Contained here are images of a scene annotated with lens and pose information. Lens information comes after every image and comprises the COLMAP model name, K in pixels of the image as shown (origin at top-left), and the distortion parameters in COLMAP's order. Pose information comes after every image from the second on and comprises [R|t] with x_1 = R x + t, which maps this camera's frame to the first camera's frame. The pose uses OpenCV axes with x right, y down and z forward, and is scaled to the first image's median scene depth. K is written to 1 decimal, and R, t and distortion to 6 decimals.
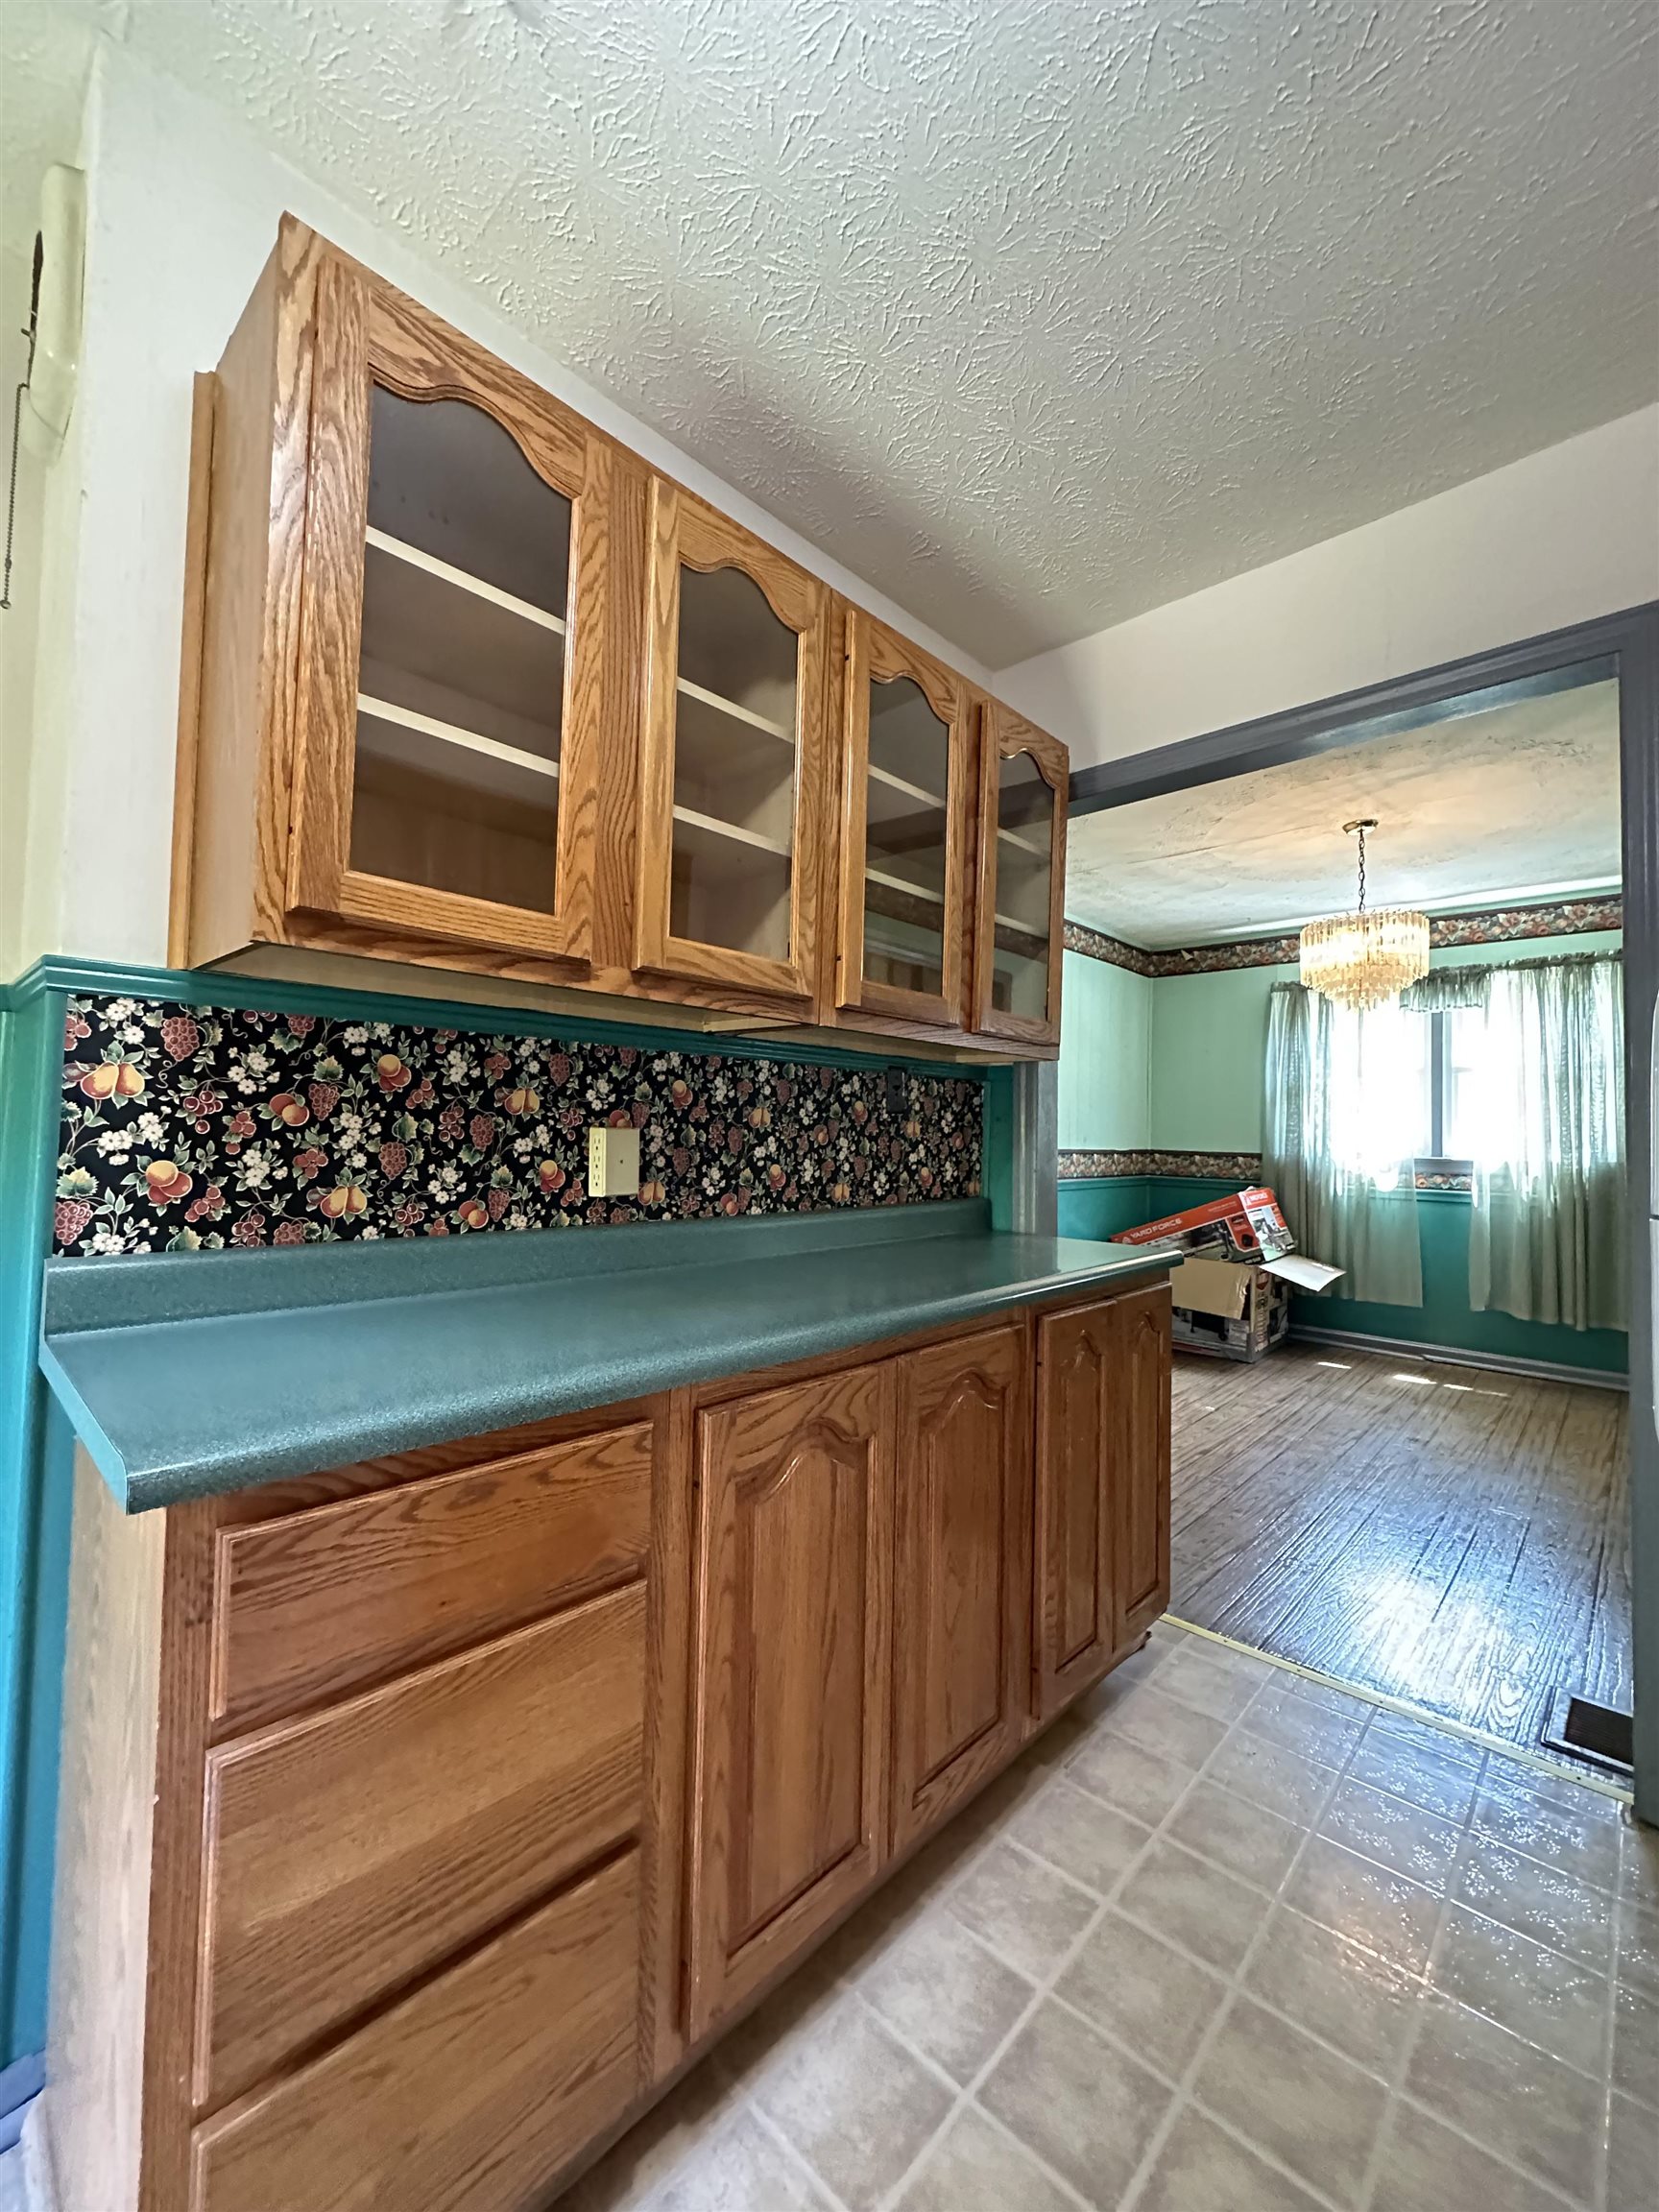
lens RADIAL K [[895.5, 0, 824.6], [0, 895.5, 1117.6], [0, 0, 1]] dist [0.001547, 0.001519]
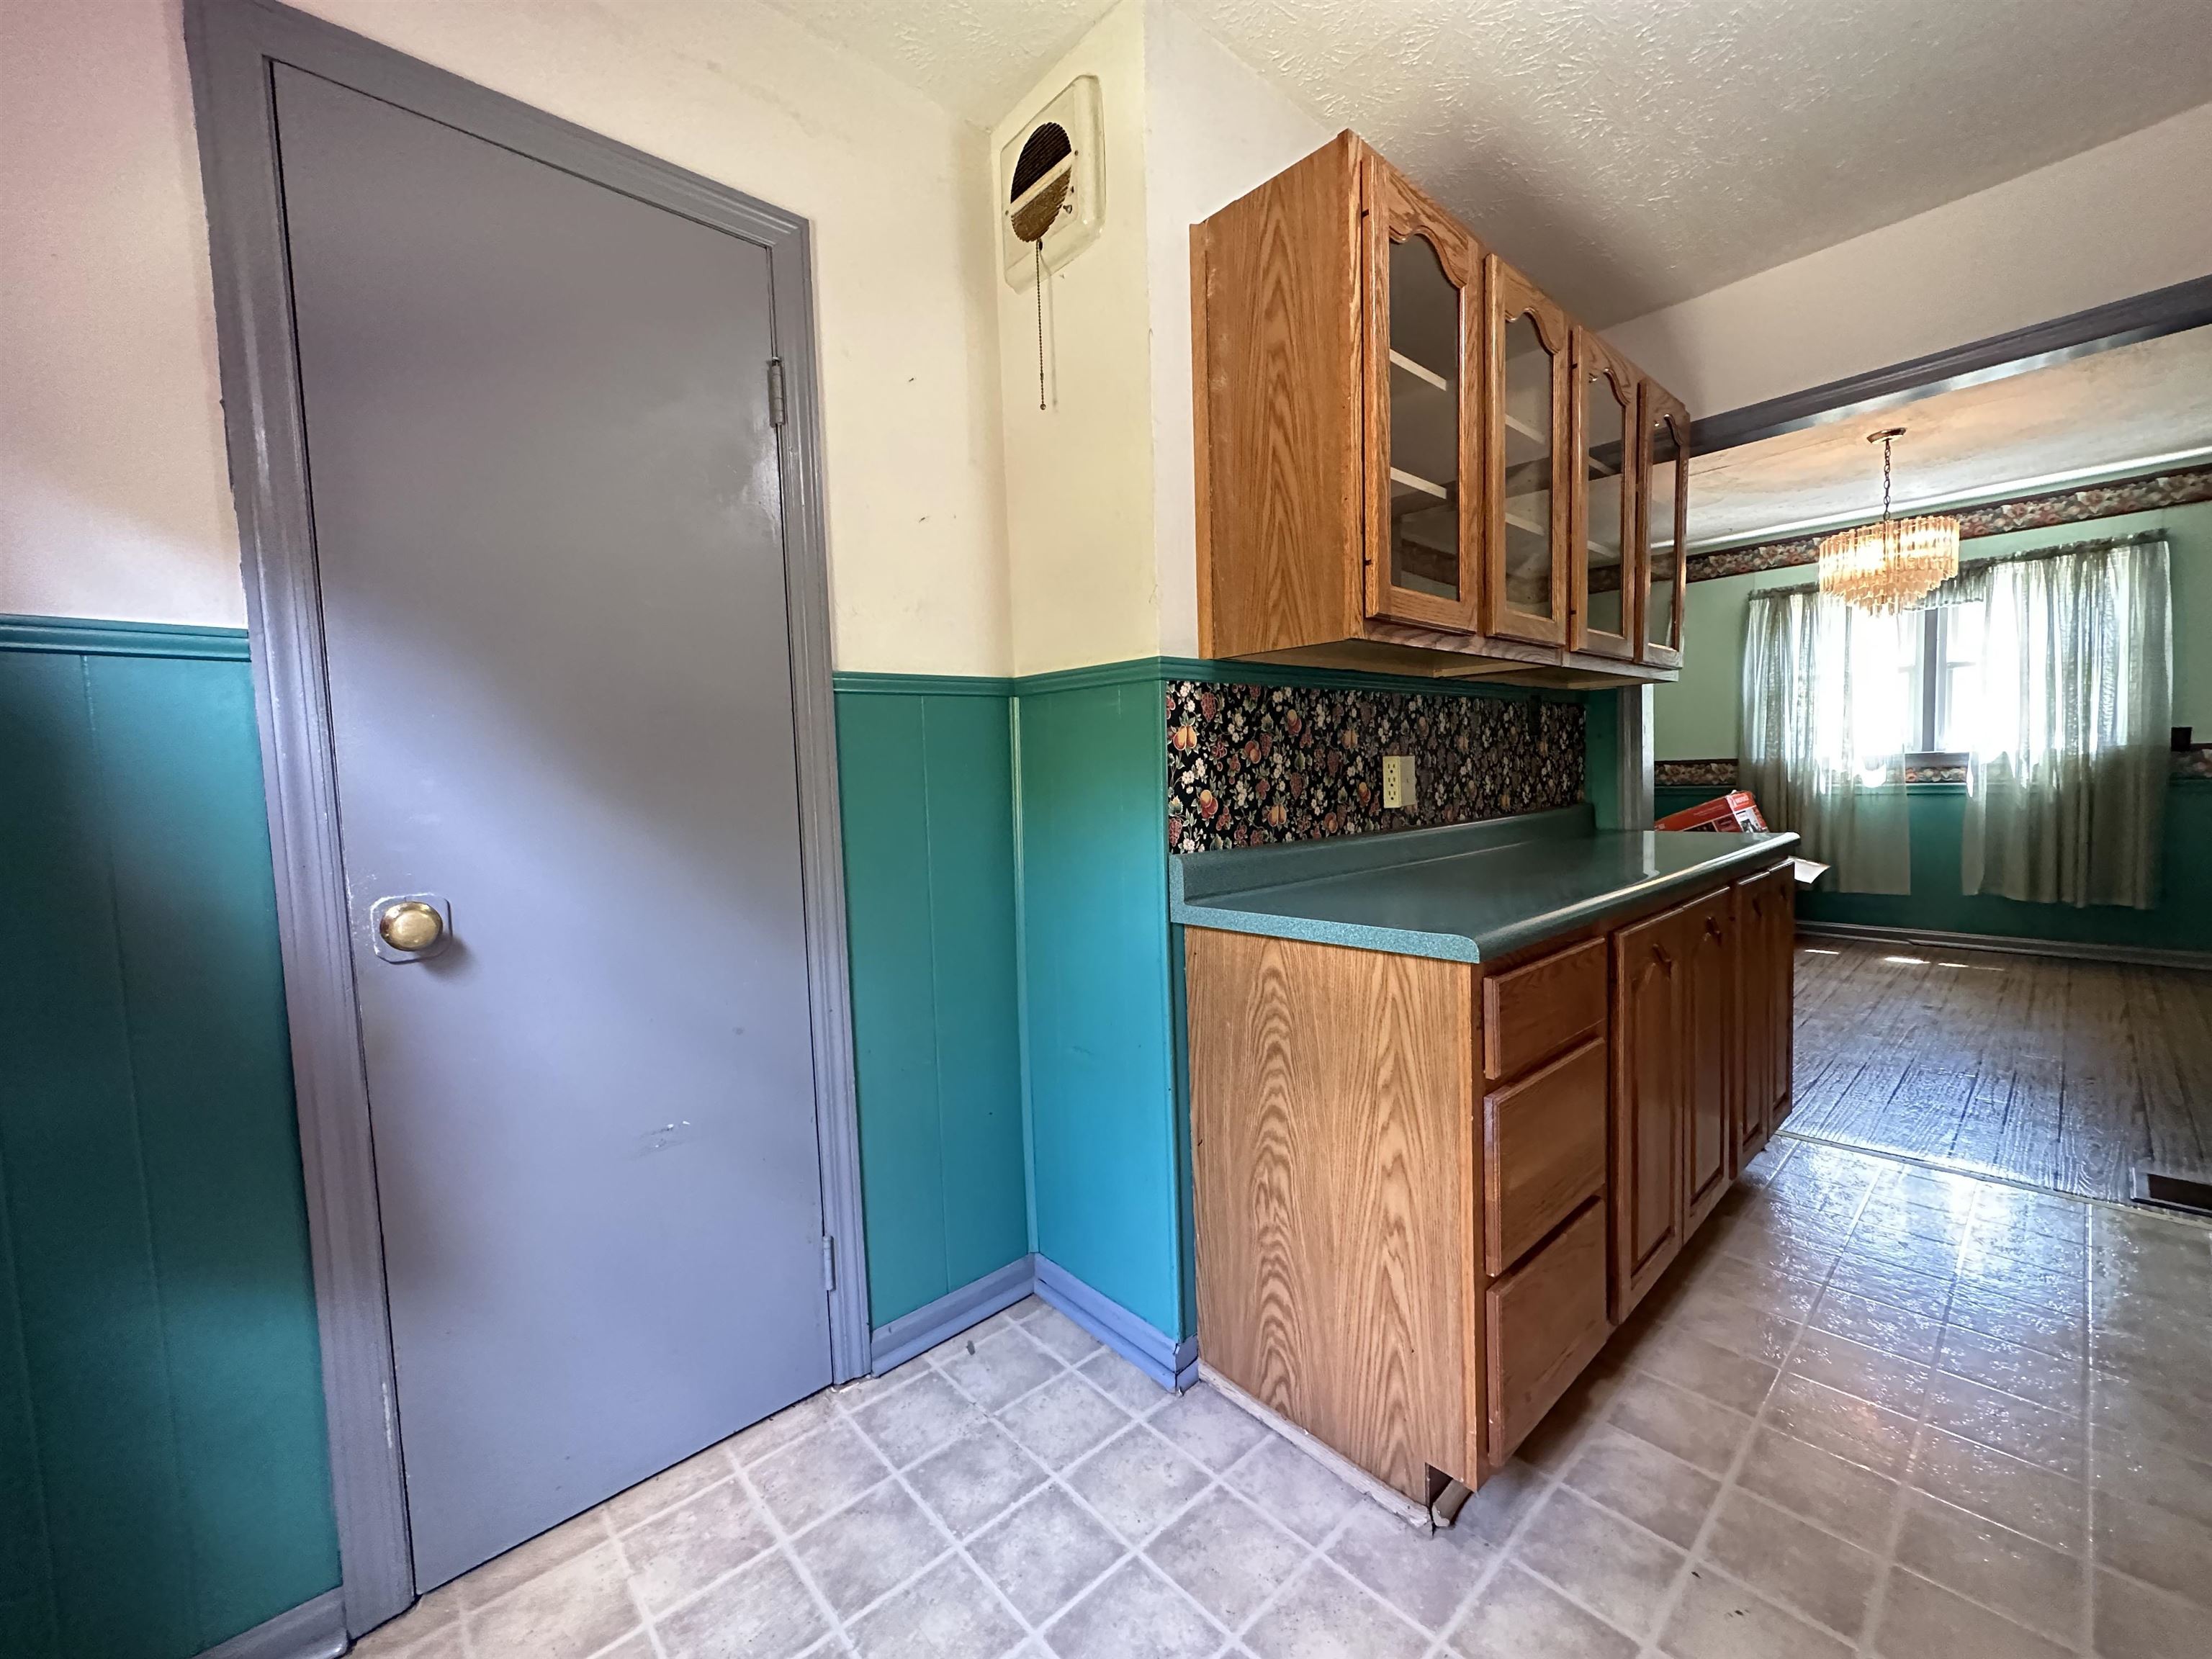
lens RADIAL K [[895.5, 0, 1108.1], [0, 895.5, 843.8], [0, 0, 1]] dist [0.001547, 0.001519]
pose [[0.995268, -0.050199, -0.083200, -0.417129], [0.058037, 0.993819, 0.094631, -0.006972], [0.077935, -0.099012, 0.992030, -0.266381]]
